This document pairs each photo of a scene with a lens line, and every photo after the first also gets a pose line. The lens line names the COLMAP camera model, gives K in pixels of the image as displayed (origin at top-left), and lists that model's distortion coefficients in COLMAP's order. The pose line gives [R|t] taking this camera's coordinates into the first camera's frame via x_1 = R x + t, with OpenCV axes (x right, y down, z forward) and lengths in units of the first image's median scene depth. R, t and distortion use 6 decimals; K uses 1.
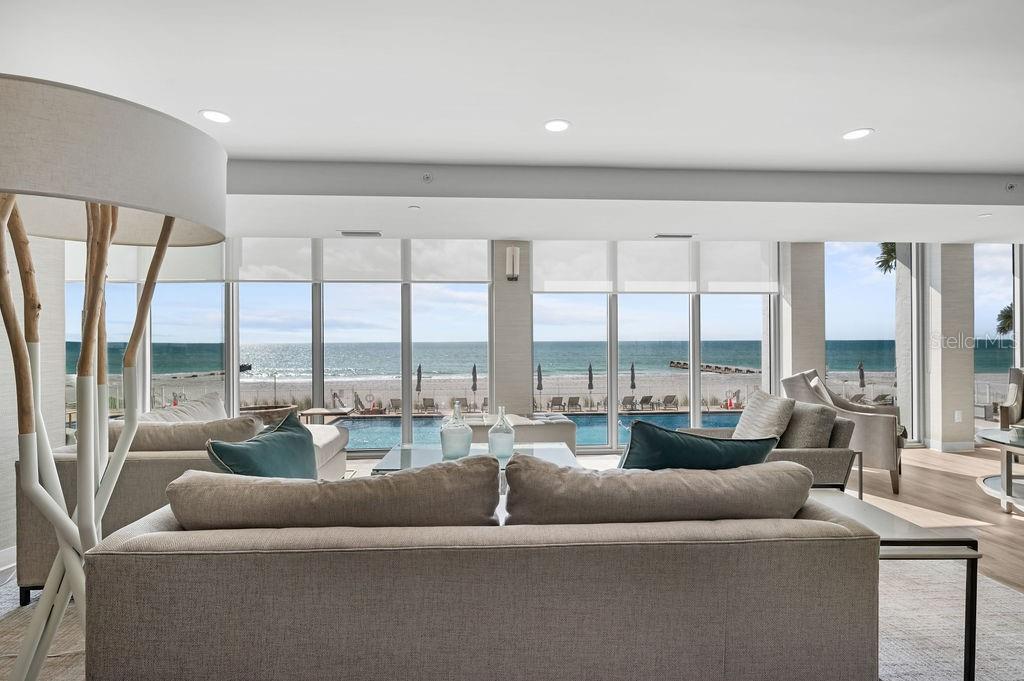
lens RADIAL K [[493.4, 0, 512.0], [0, 493.4, 340.5], [0, 0, 1]] dist [-0.000987, -0.000090]
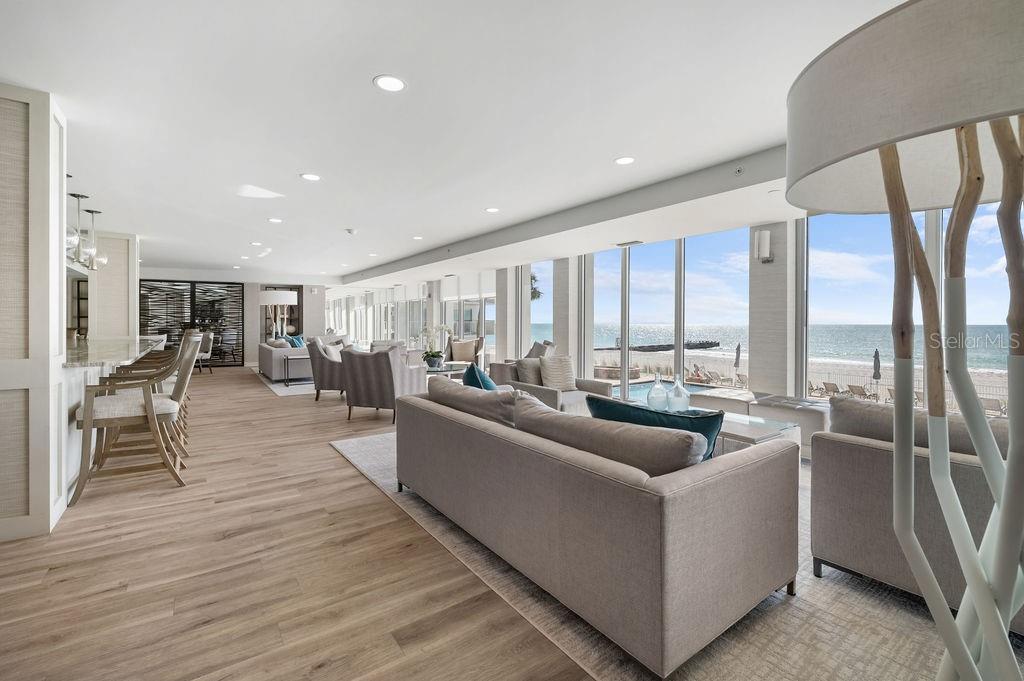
lens RADIAL K [[456.7, 0, 512.1], [0, 456.7, 327.1], [0, 0, 1]] dist [0.000098, 0.000007]
pose [[0.566624, 0.000790, -0.823976, 0.492387], [0.006874, 0.999960, 0.005686, 0.000038], [0.823948, -0.008886, 0.566596, 0.027169]]
